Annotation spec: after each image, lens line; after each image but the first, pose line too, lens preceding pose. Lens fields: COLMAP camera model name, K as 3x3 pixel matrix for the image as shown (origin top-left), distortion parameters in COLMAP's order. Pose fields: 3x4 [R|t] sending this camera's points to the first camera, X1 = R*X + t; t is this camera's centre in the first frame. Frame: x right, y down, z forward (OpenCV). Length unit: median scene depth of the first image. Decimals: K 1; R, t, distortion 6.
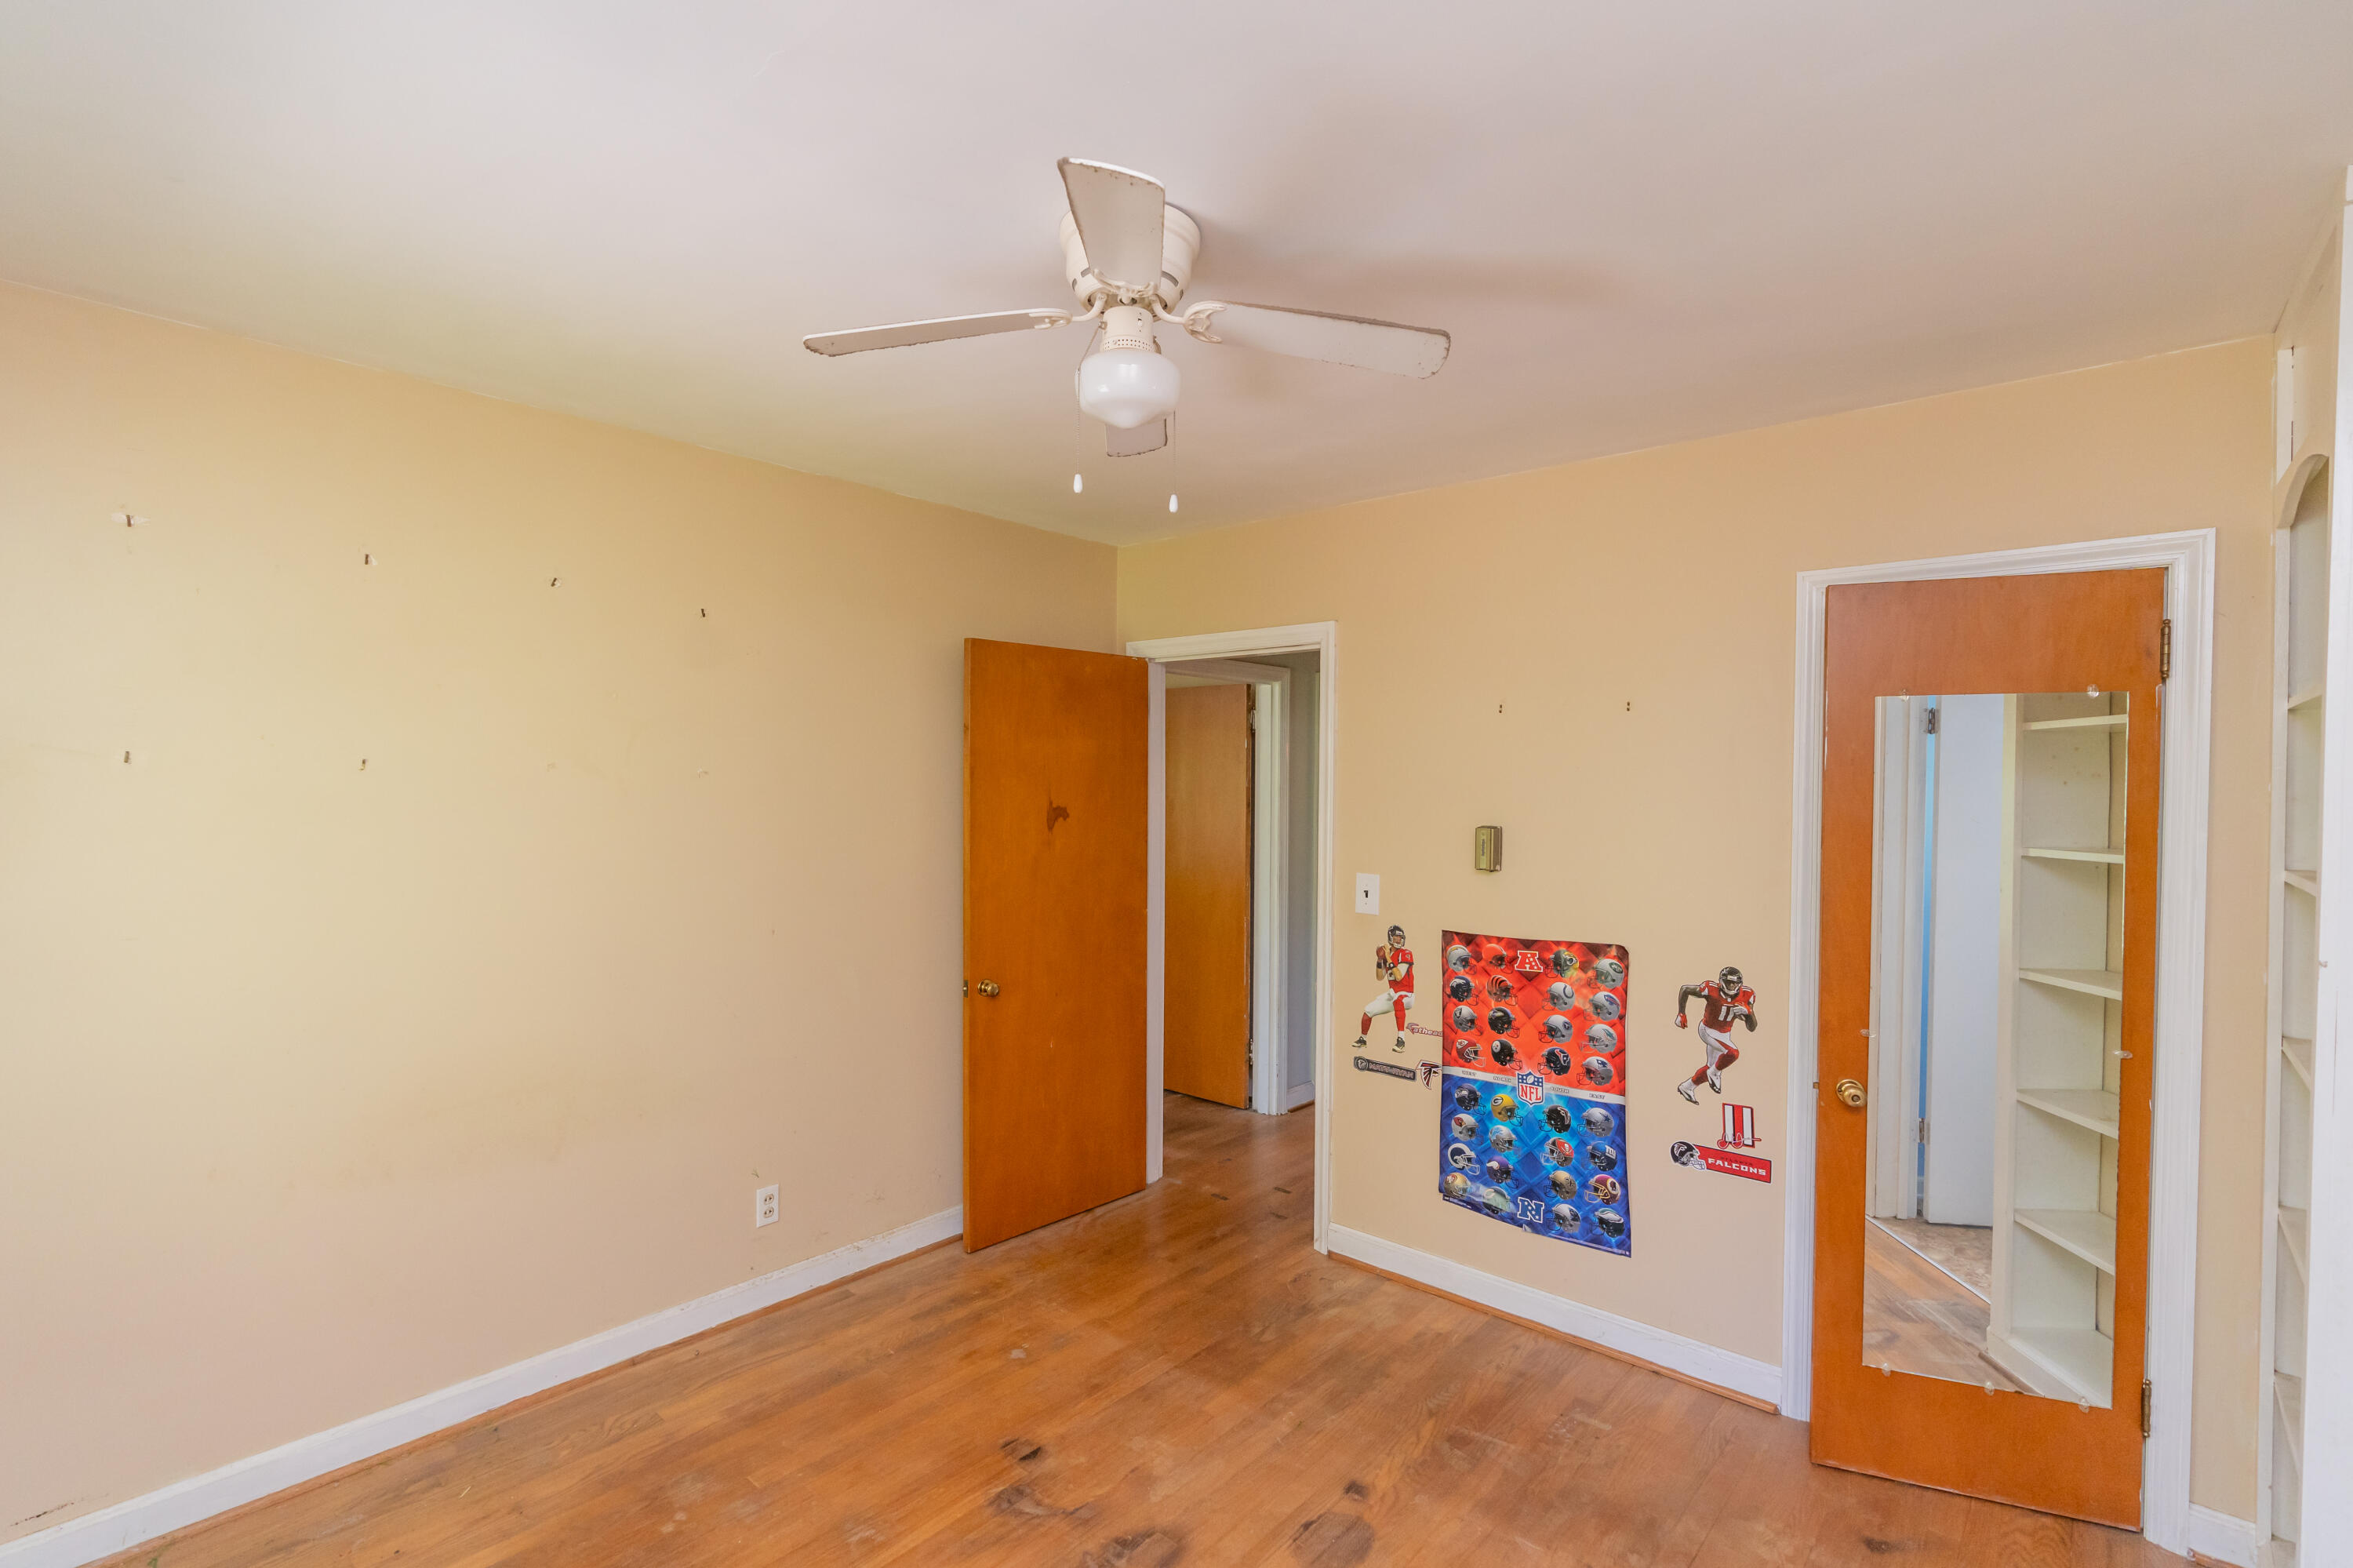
lens RADIAL K [[1065.4, 0, 1179.4], [0, 1065.4, 802.4], [0, 0, 1]] dist [-0.005128, 0.001043]
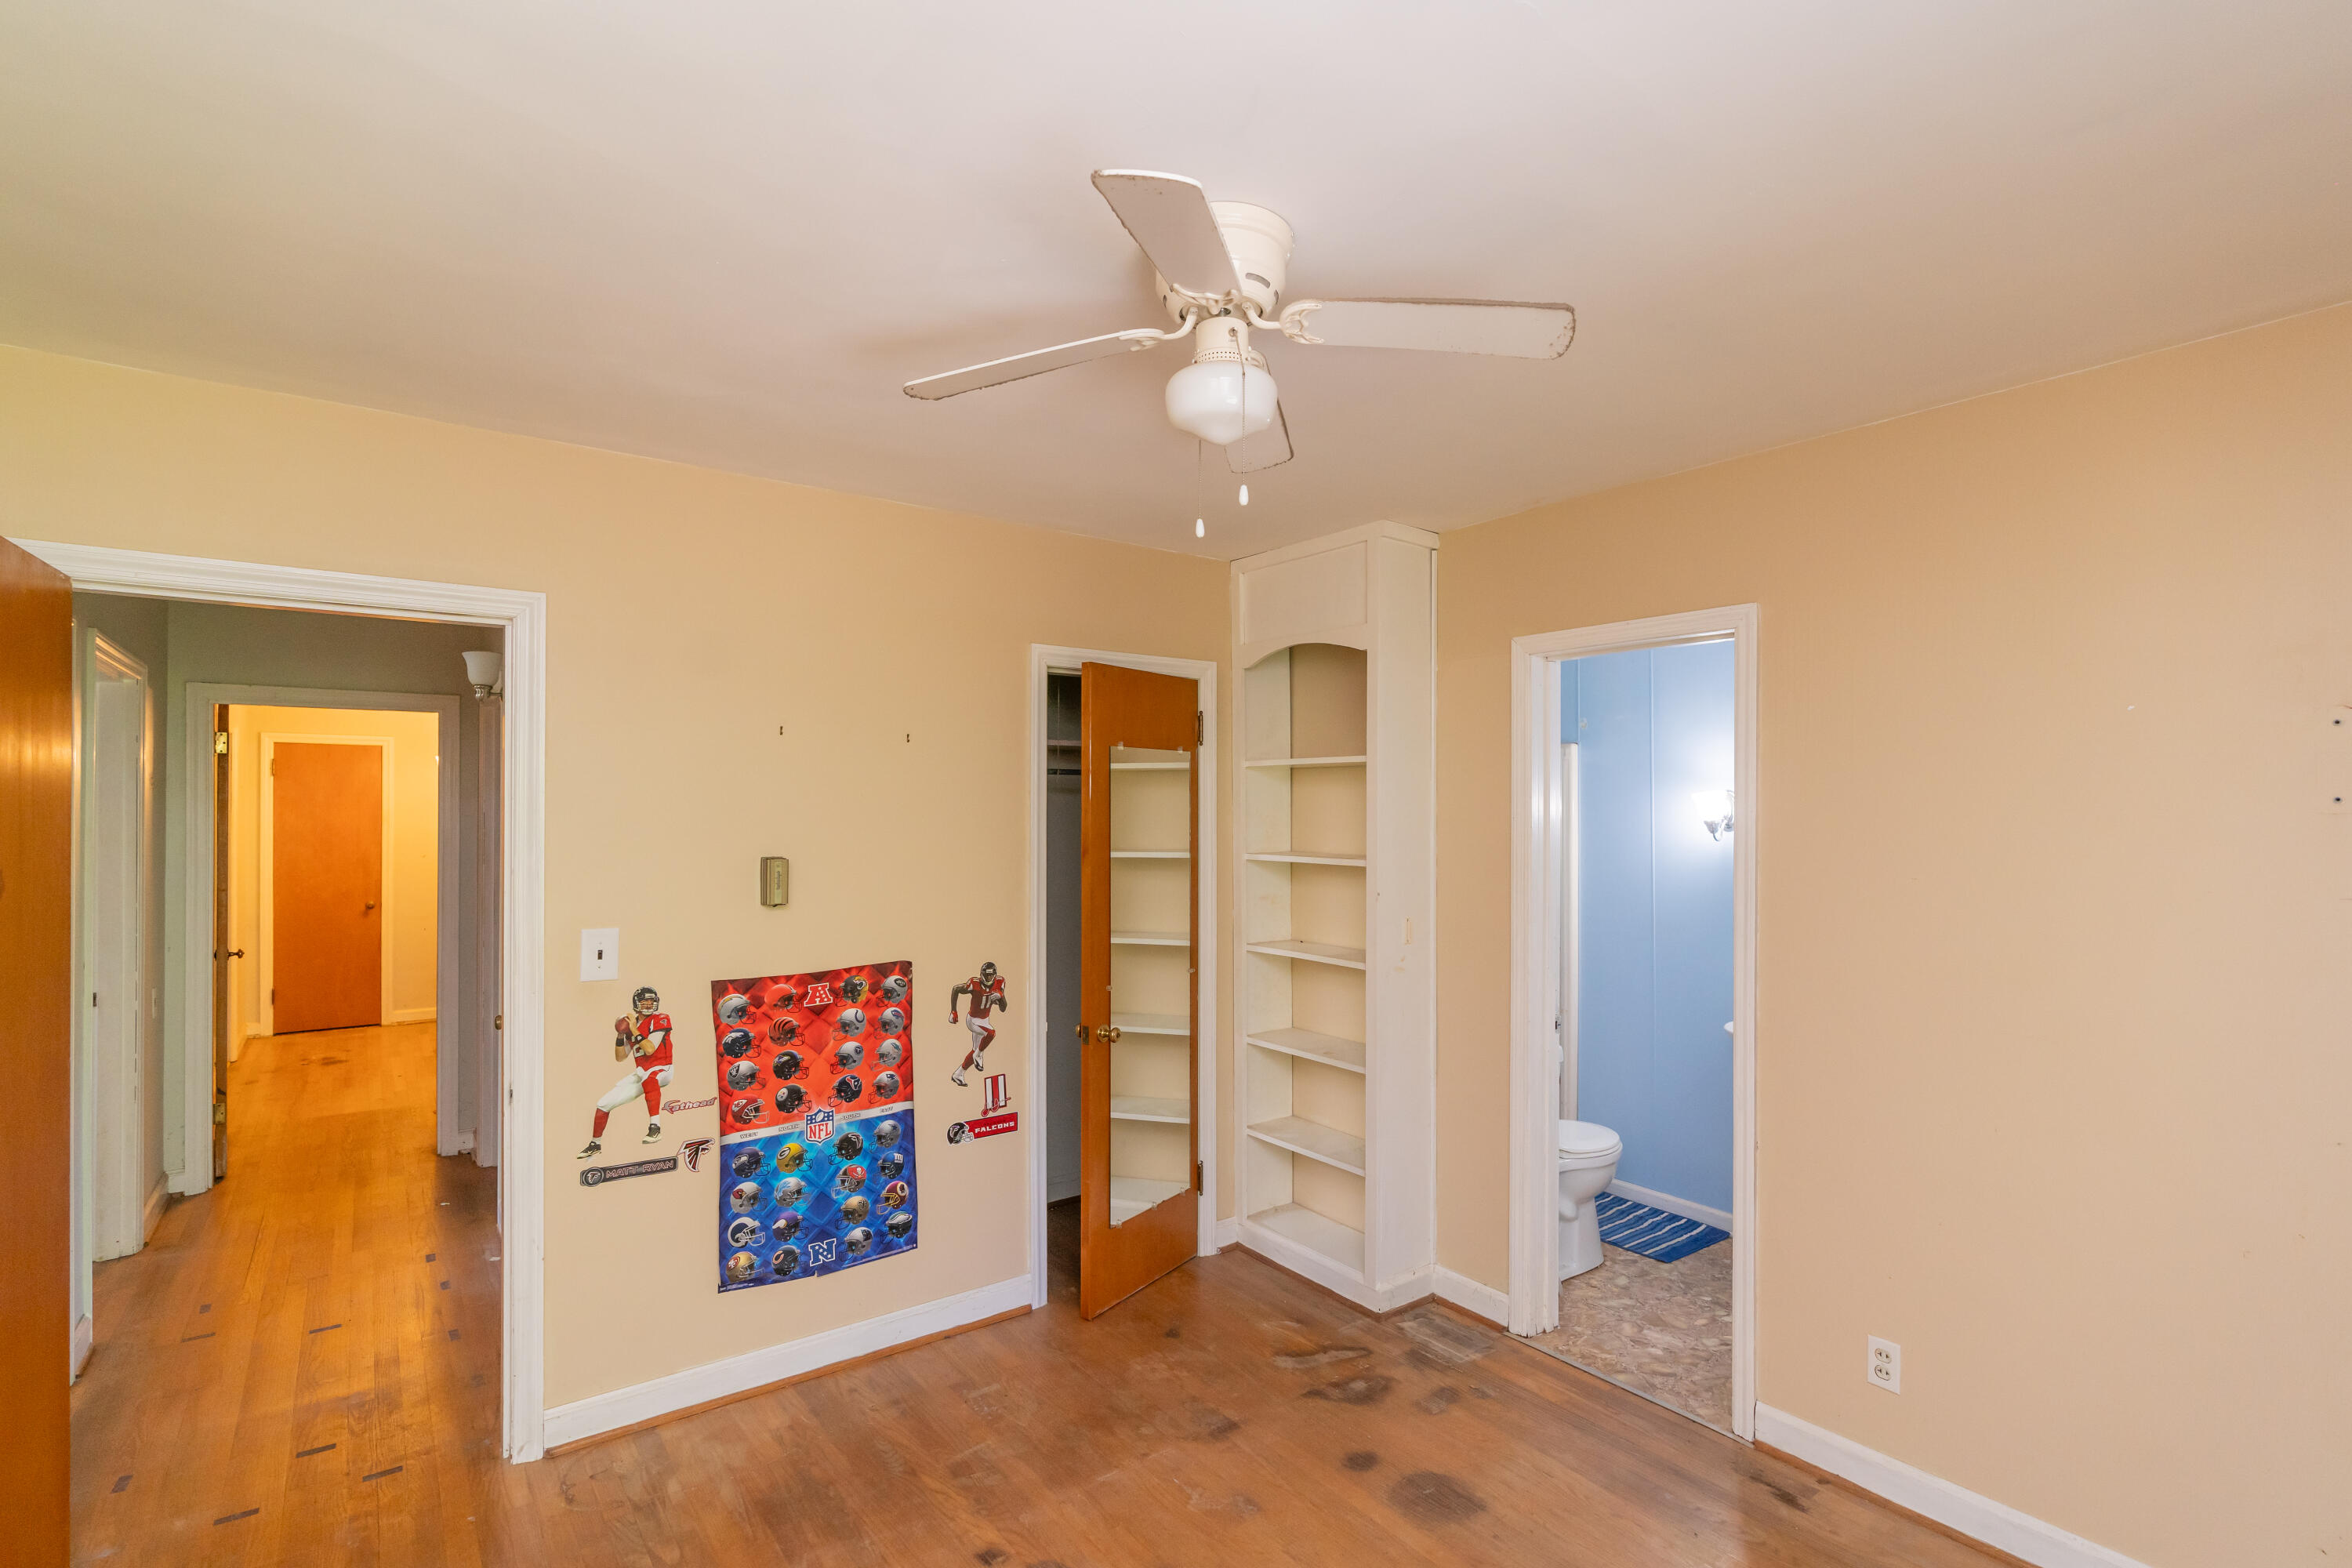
lens RADIAL K [[1121.0, 0, 1175.2], [0, 1121.0, 791.9], [0, 0, 1]] dist [0.001810, 0.000093]
pose [[0.220693, -0.002775, 0.975339, -0.596268], [0.014068, 0.999901, -0.000338, -0.029959], [-0.975242, 0.013796, 0.220710, 0.461645]]
